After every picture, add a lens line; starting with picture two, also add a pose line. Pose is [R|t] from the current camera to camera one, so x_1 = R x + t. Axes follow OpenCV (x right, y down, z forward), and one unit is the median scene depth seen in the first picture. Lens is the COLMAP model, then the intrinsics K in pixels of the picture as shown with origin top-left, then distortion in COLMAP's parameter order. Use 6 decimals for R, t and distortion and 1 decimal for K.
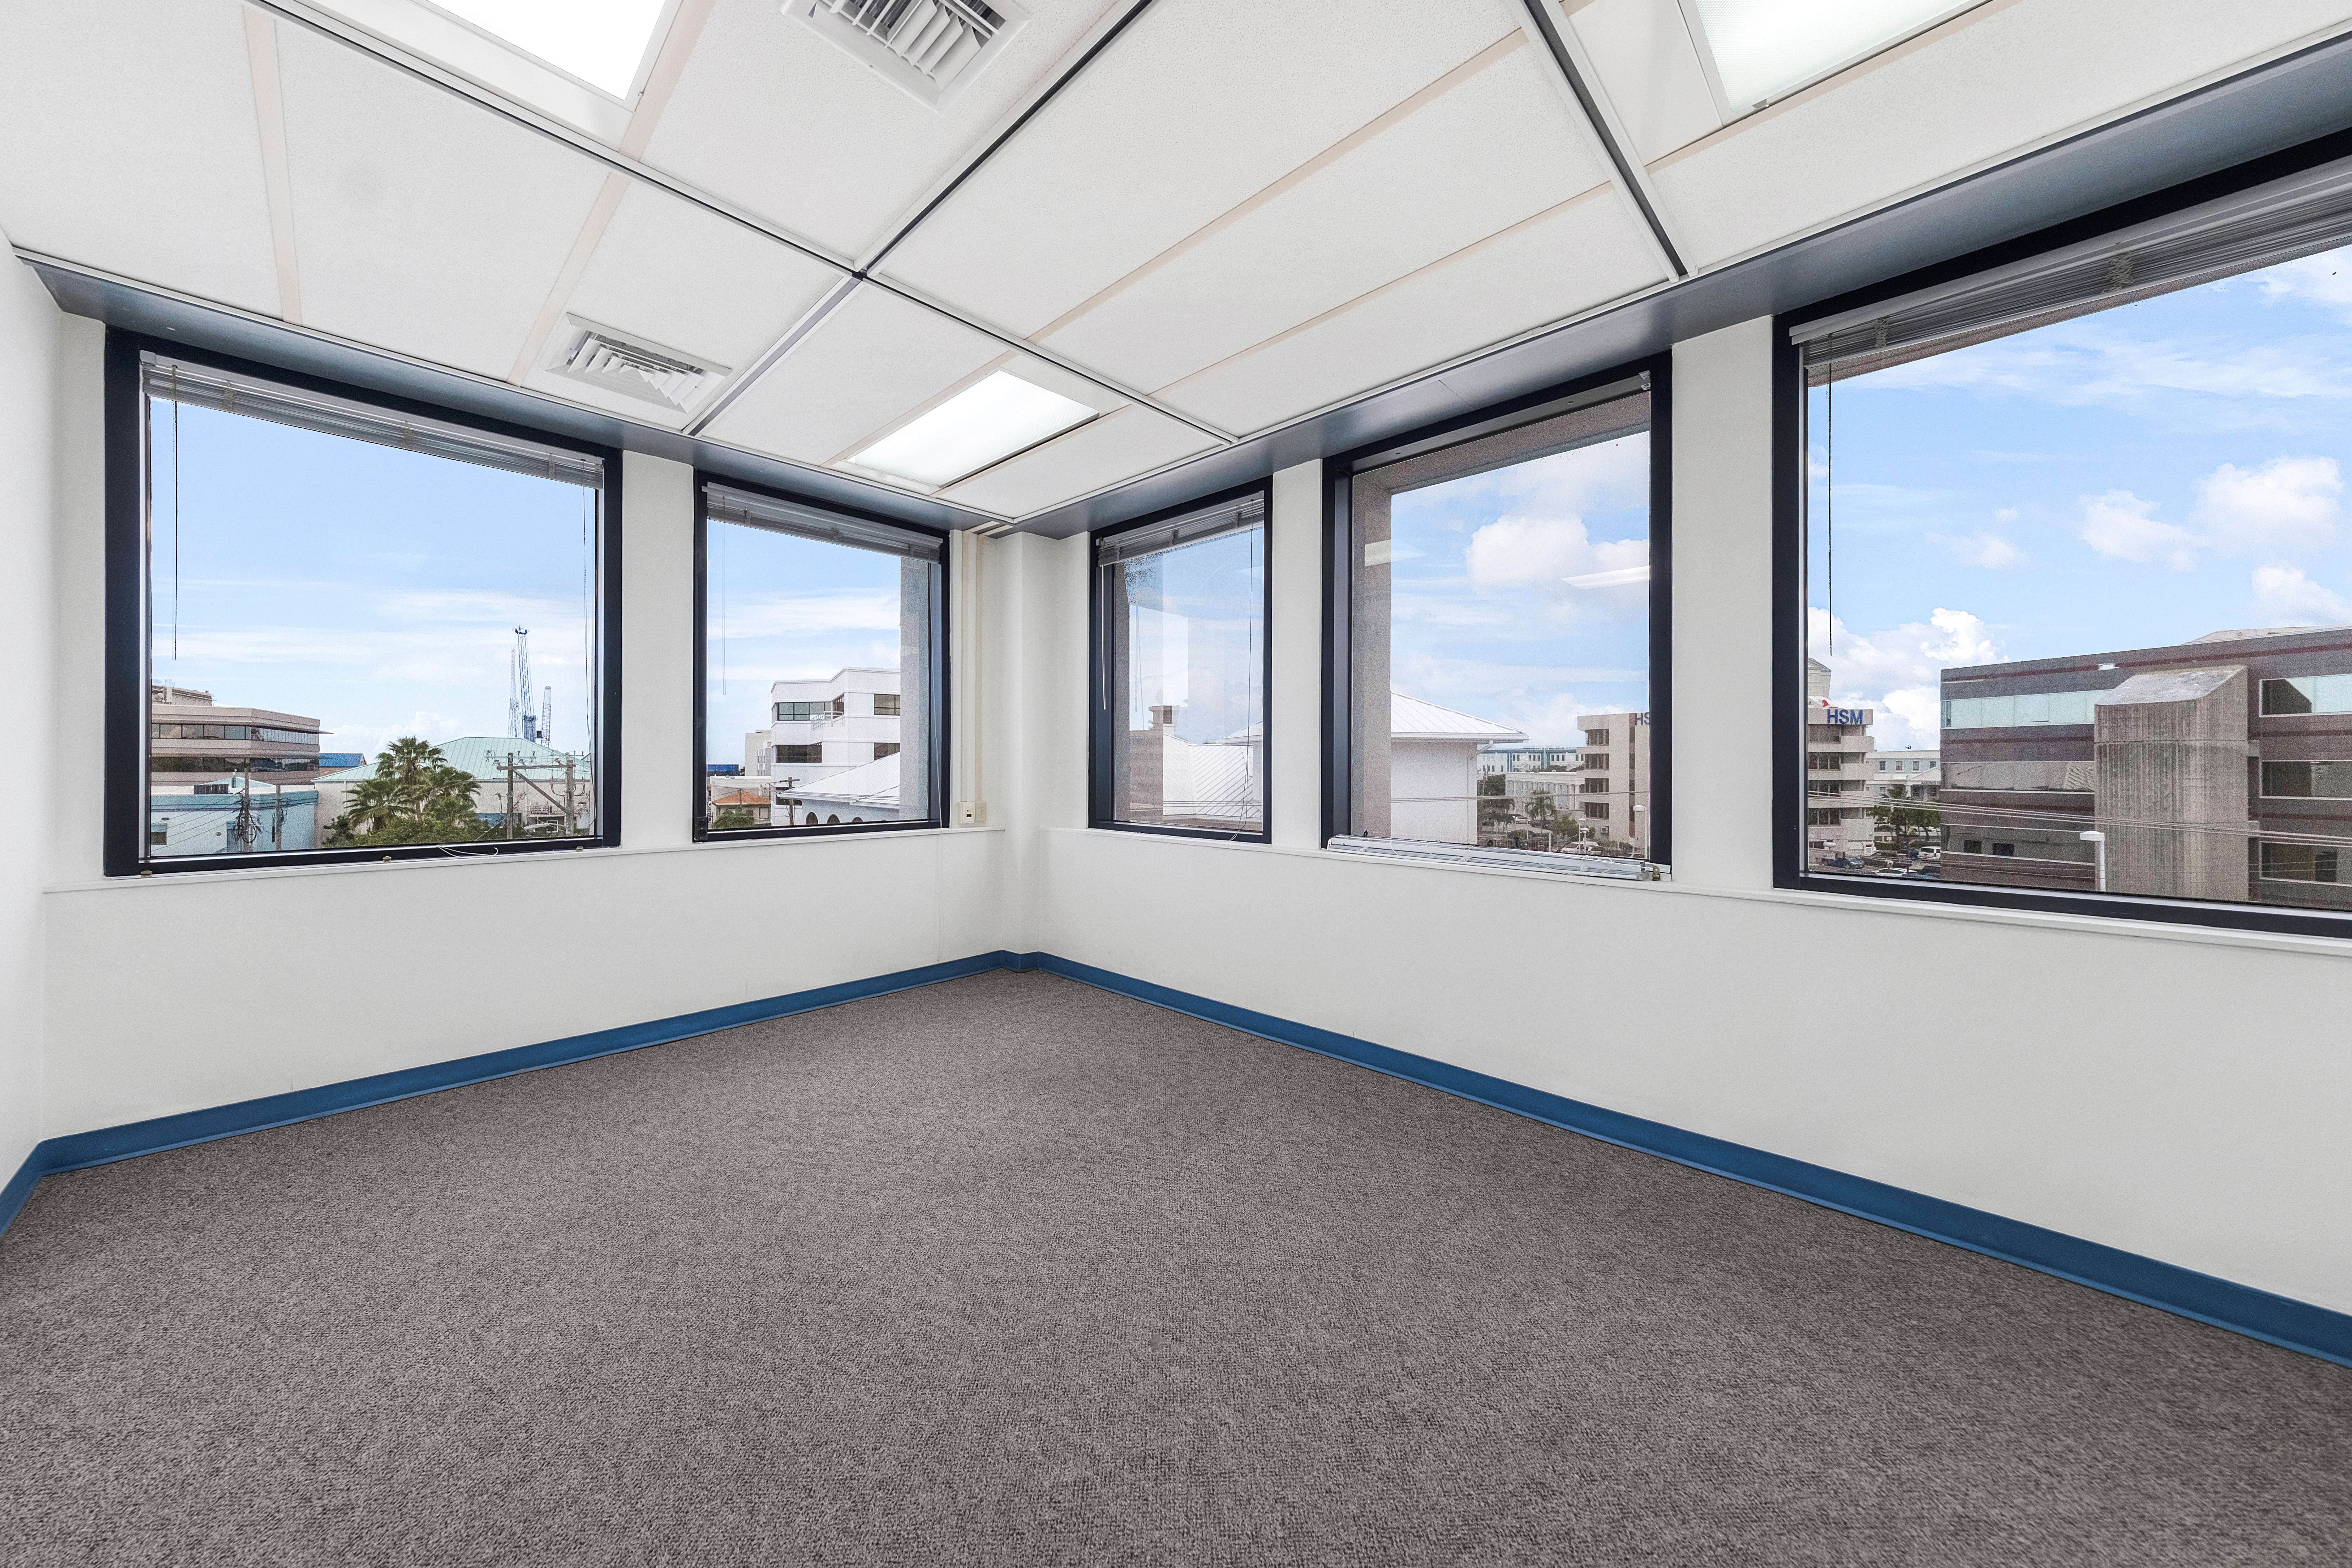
lens RADIAL K [[805.5, 0, 1171.6], [0, 805.5, 771.4], [0, 0, 1]] dist [0.000232, 0.000064]
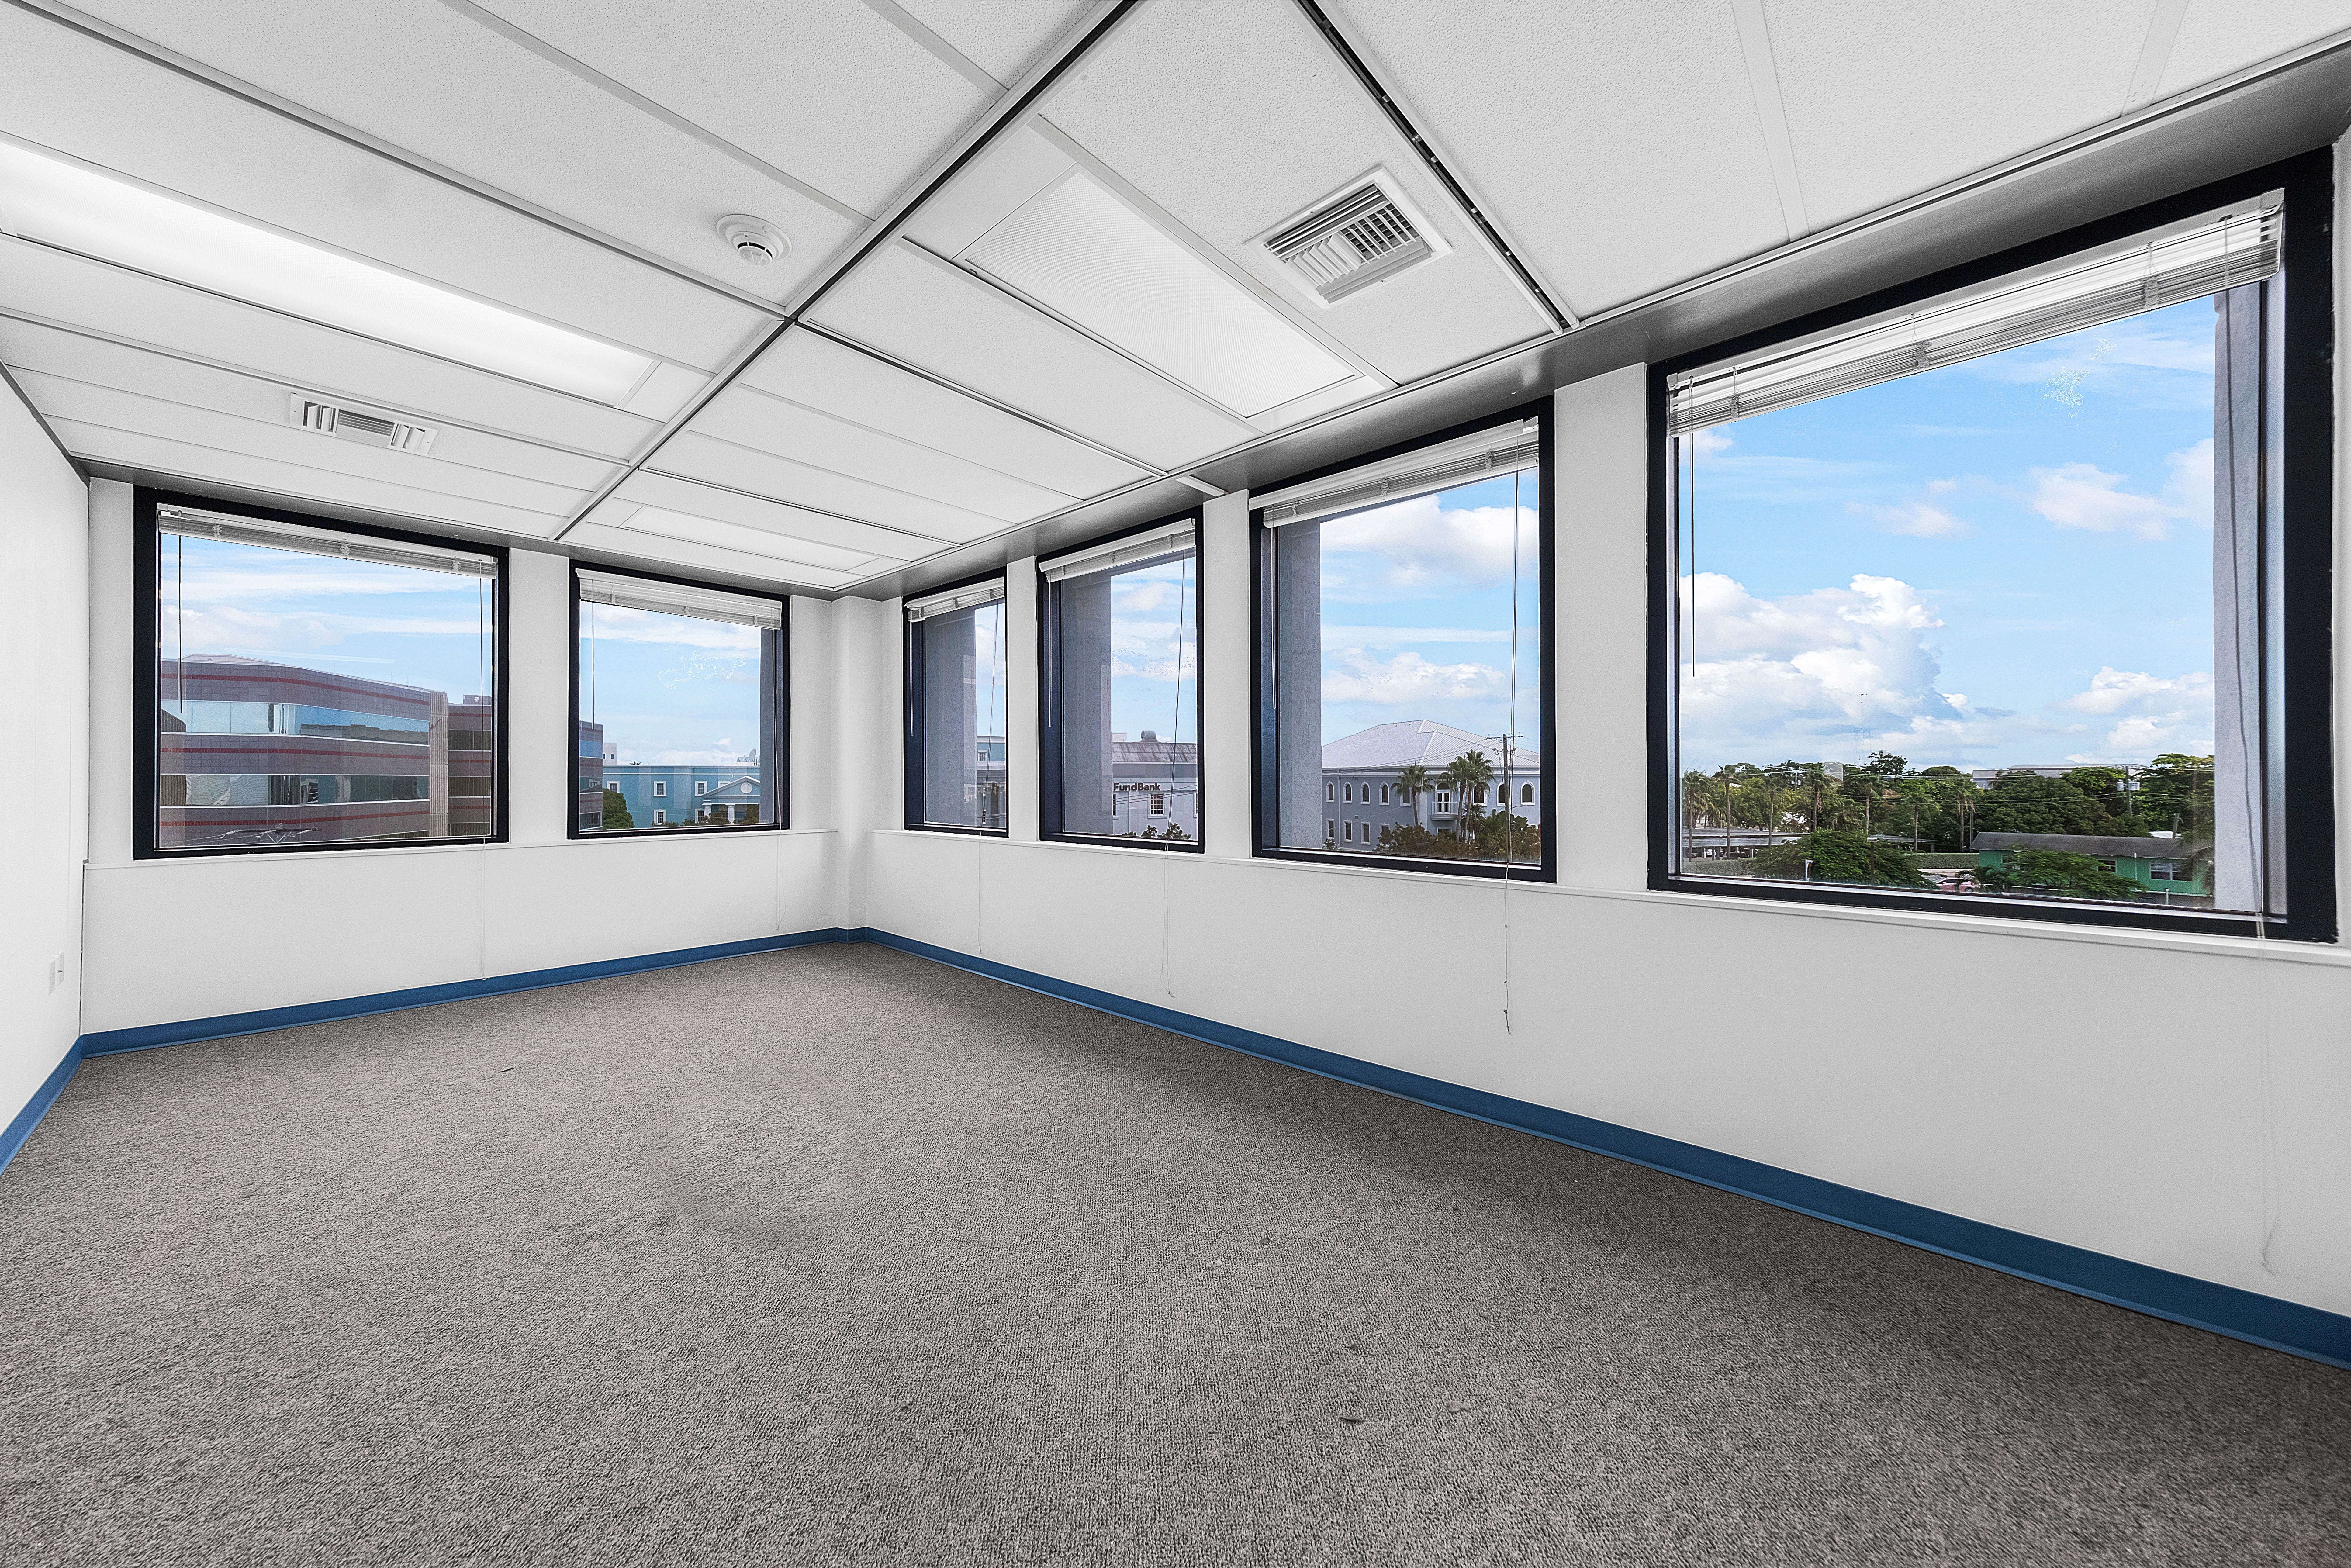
lens RADIAL K [[812.3, 0, 1175.5], [0, 812.3, 784.0], [0, 0, 1]] dist [-0.000116, 0.000057]
pose [[0.999537, -0.004756, 0.030051, 0.295563], [0.004833, 0.999985, -0.002473, 0.003295], [-0.030039, 0.002617, 0.999545, -0.297777]]
